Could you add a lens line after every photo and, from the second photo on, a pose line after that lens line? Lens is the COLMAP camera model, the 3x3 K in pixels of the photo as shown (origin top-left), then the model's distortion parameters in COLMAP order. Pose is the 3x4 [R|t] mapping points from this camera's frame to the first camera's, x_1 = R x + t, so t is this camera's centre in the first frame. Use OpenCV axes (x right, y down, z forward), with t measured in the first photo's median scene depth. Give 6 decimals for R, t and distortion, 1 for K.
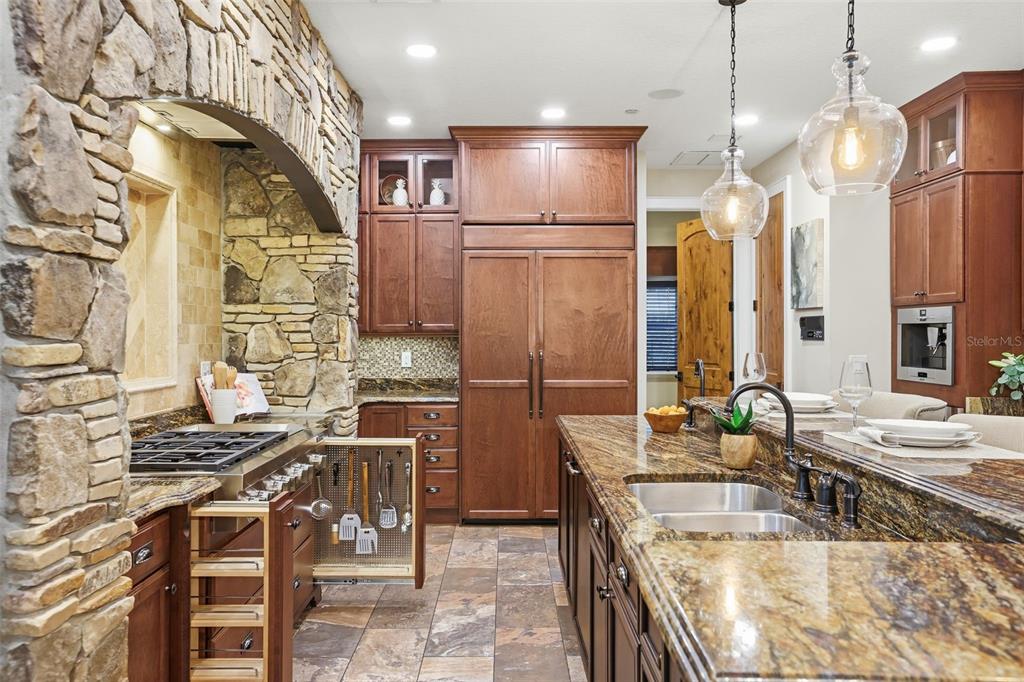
lens RADIAL K [[788.3, 0, 516.7], [0, 788.3, 331.3], [0, 0, 1]] dist [0.006885, 0.012349]
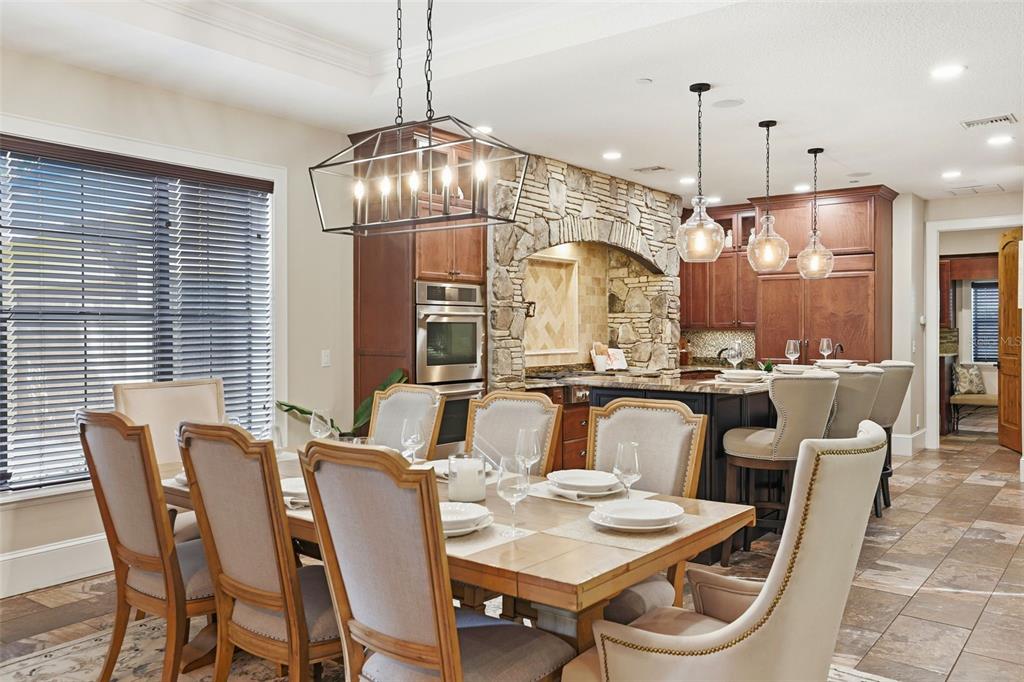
lens RADIAL K [[788.3, 0, 503.4], [0, 788.3, 339.1], [0, 0, 1]] dist [0.006885, 0.012349]
pose [[0.798278, 0.008212, -0.602234, 0.592228], [0.001071, 0.999886, 0.015055, -0.000443], [0.602289, -0.012663, 0.798178, -0.703383]]
